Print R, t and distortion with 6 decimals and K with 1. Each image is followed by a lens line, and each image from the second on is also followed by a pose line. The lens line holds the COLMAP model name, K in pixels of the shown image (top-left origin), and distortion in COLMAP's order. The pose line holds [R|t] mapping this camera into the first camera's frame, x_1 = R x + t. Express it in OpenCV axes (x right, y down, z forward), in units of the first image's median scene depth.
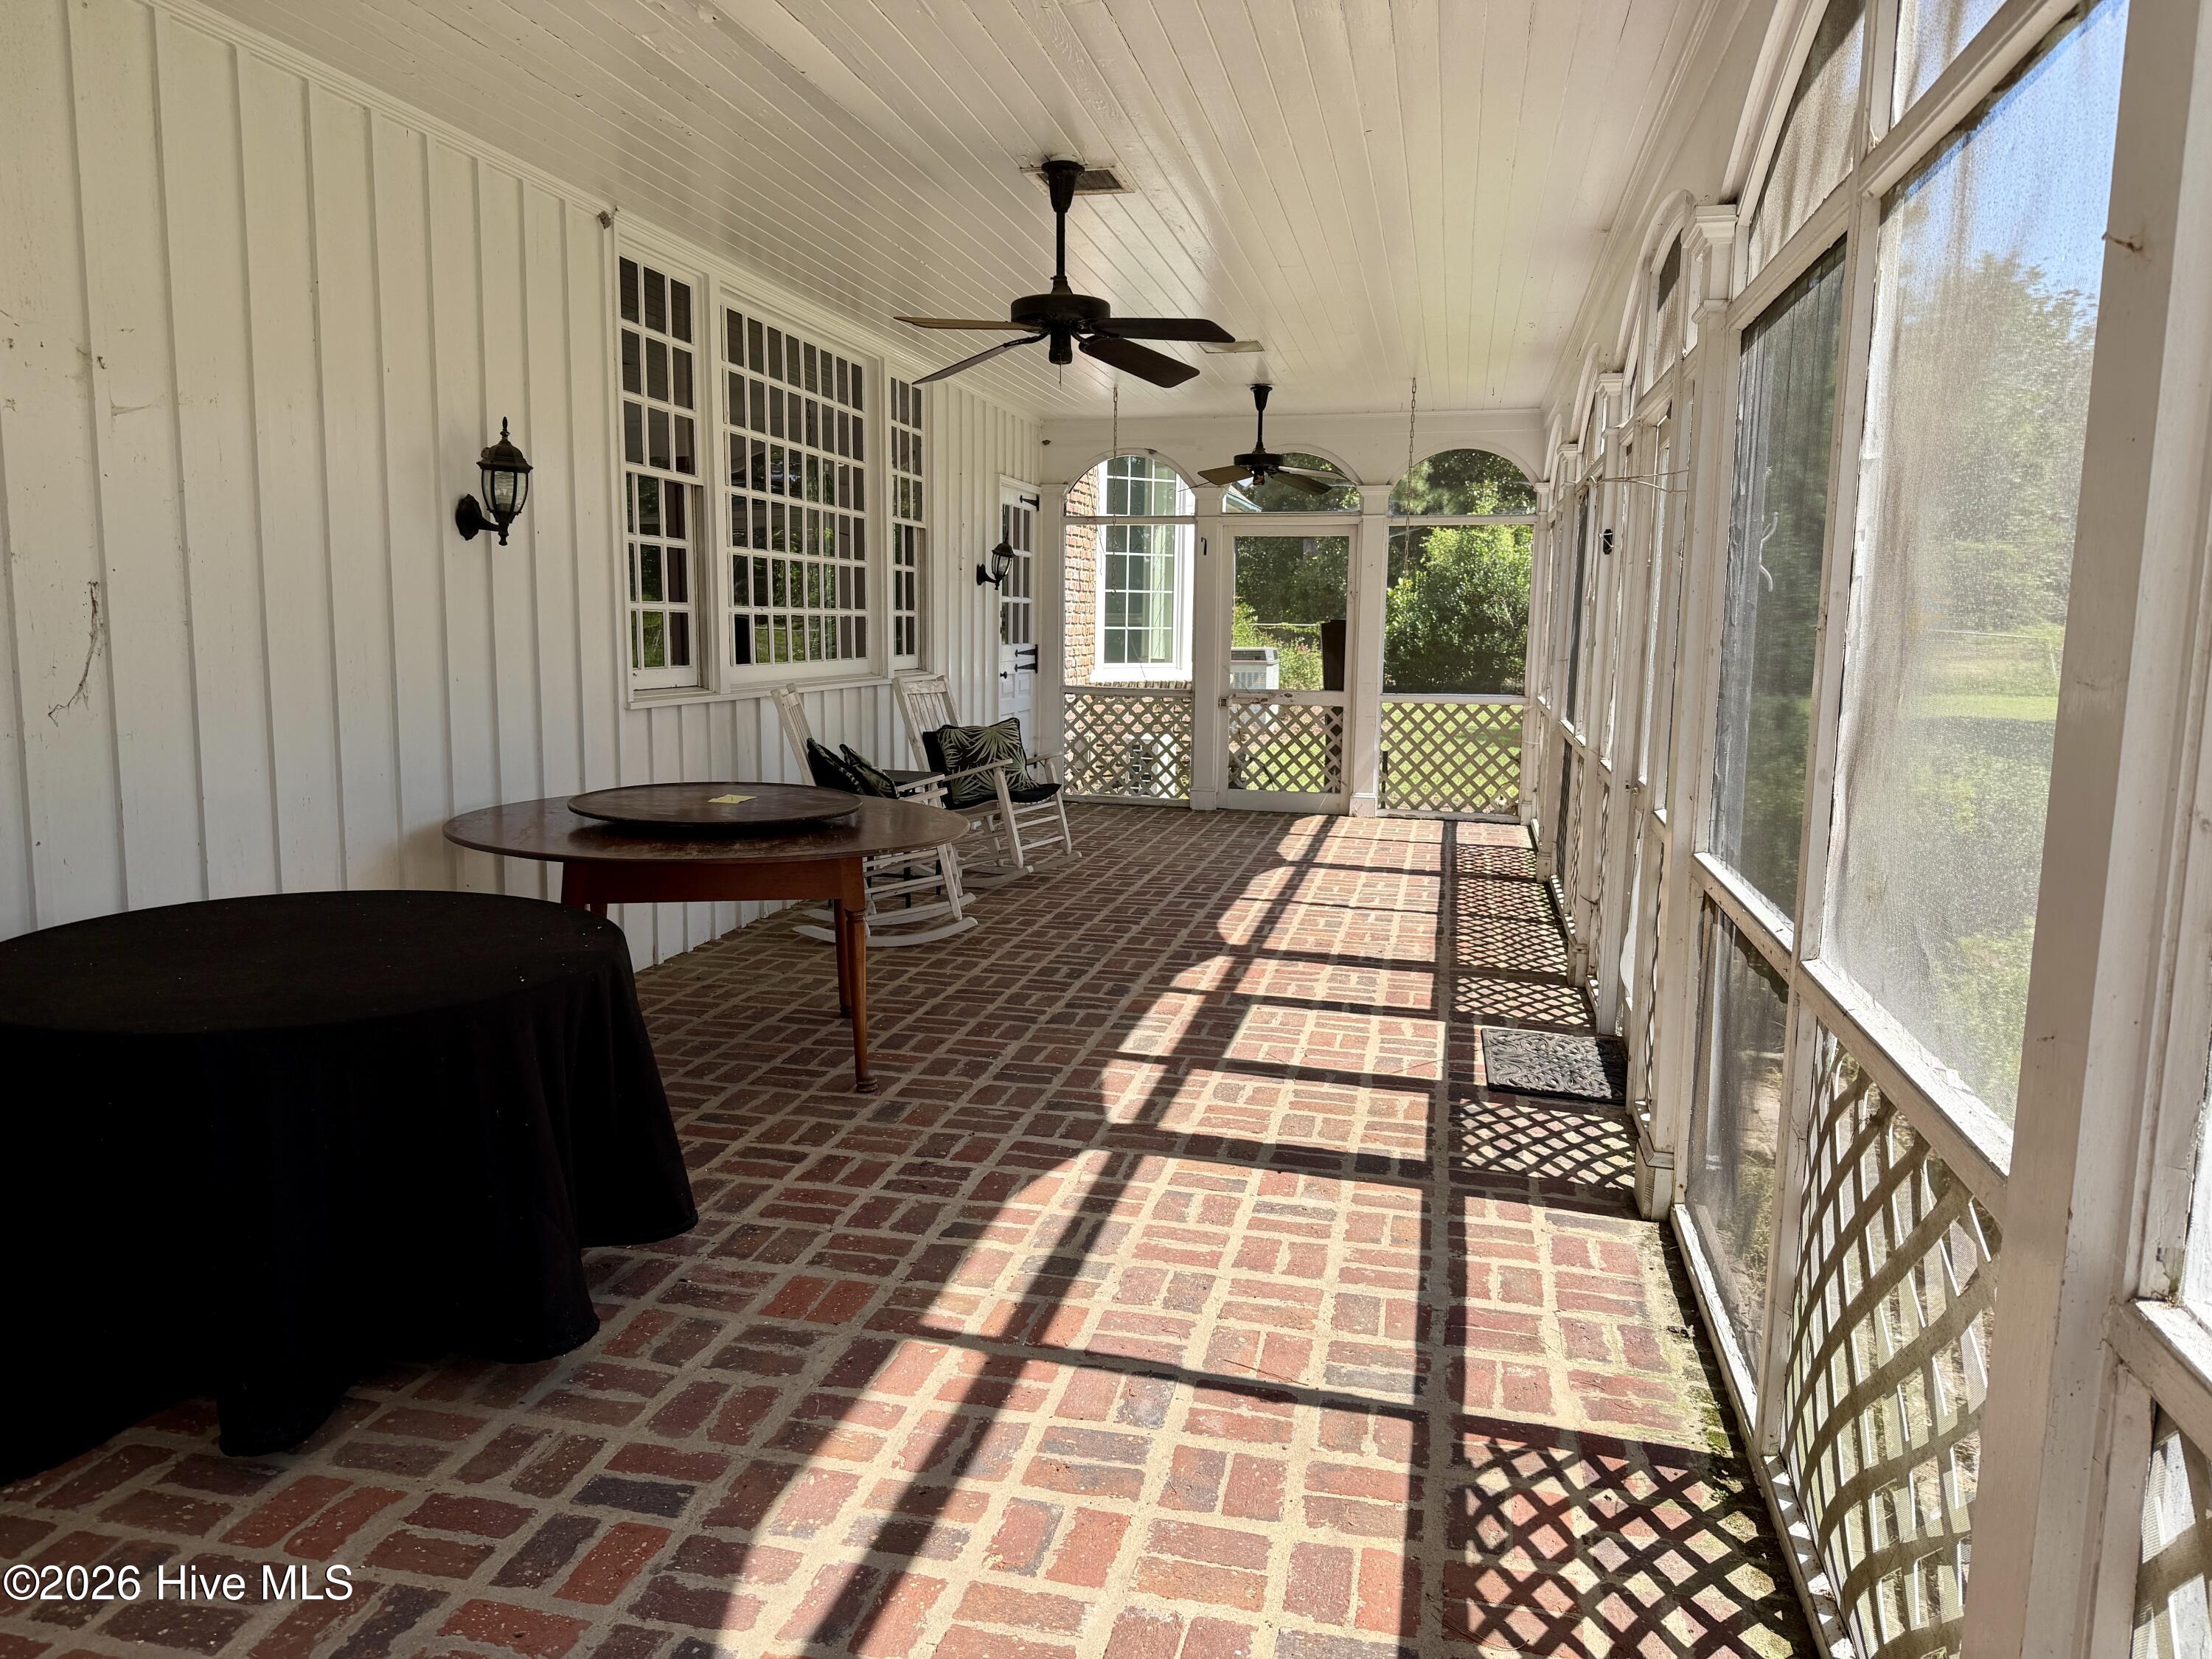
lens RADIAL K [[1589.0, 0, 1103.7], [0, 1589.0, 833.3], [0, 0, 1]] dist [0.045705, -0.012476]
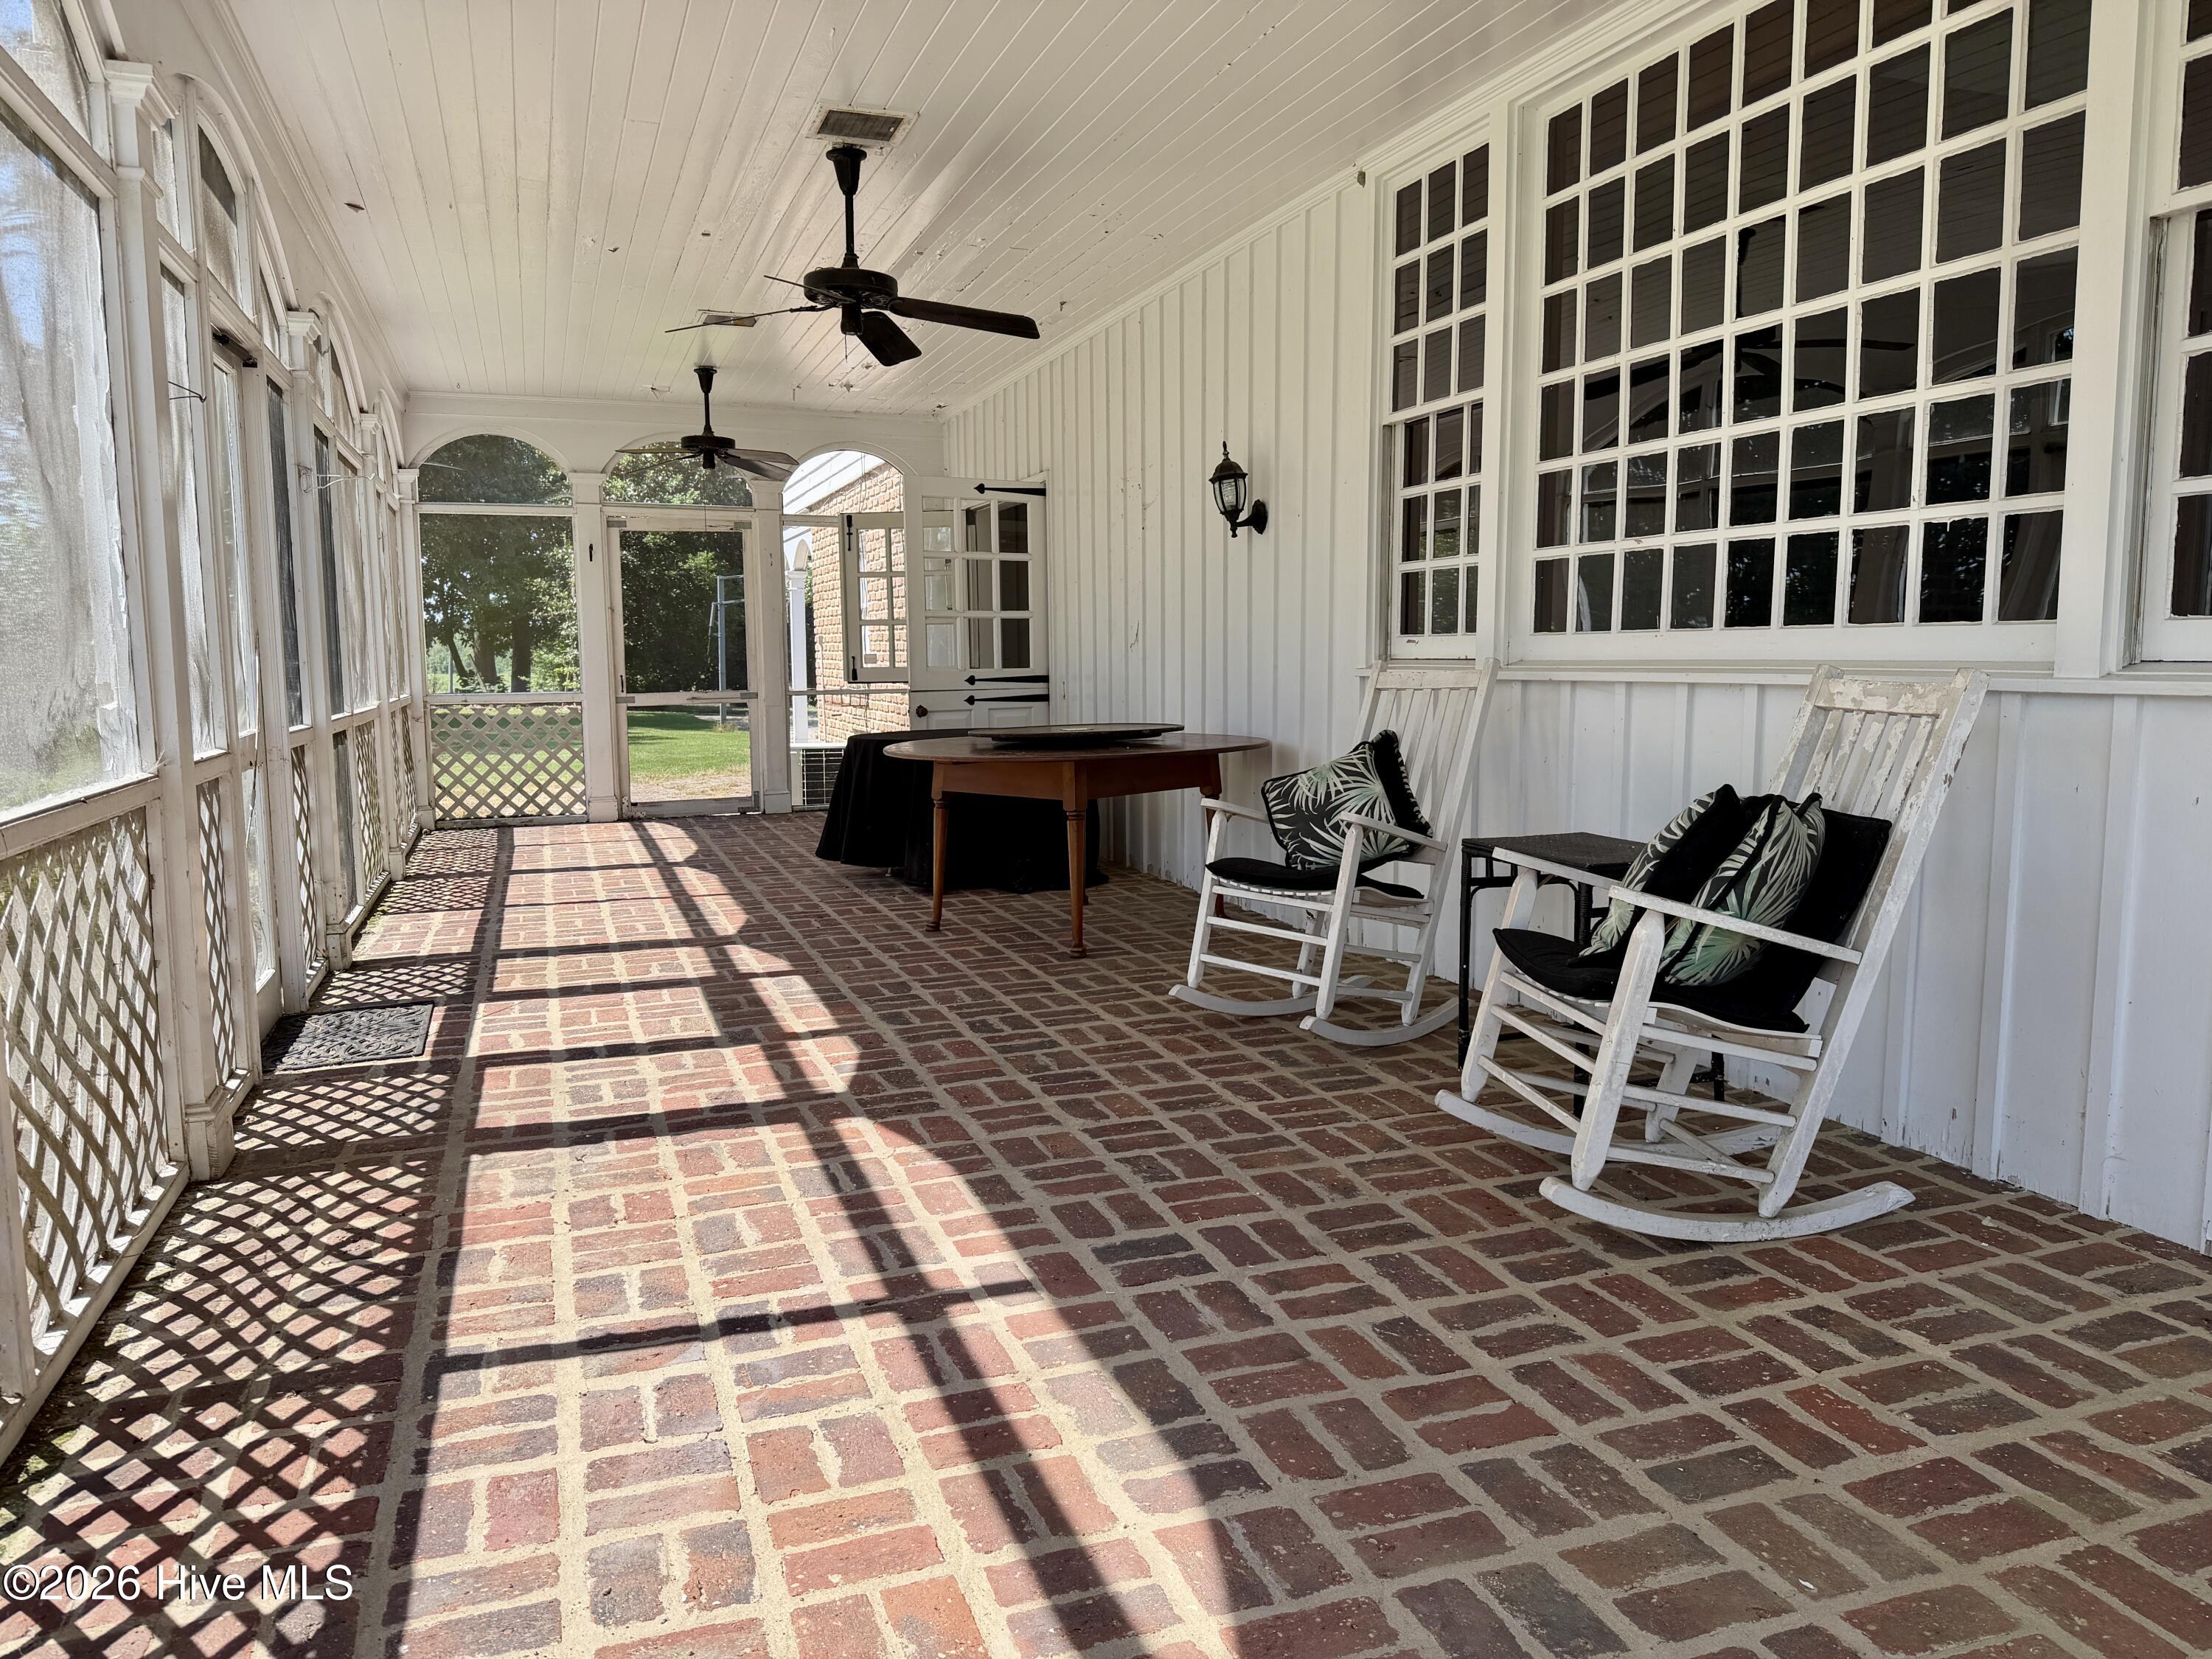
lens RADIAL K [[1589.0, 0, 1104.4], [0, 1589.0, 834.4], [0, 0, 1]] dist [0.045705, -0.012476]
pose [[-0.849417, 0.044408, -0.525850, 0.335086], [-0.083663, 0.972519, 0.217273, -0.175344], [0.521048, 0.228550, -0.822359, 1.677779]]
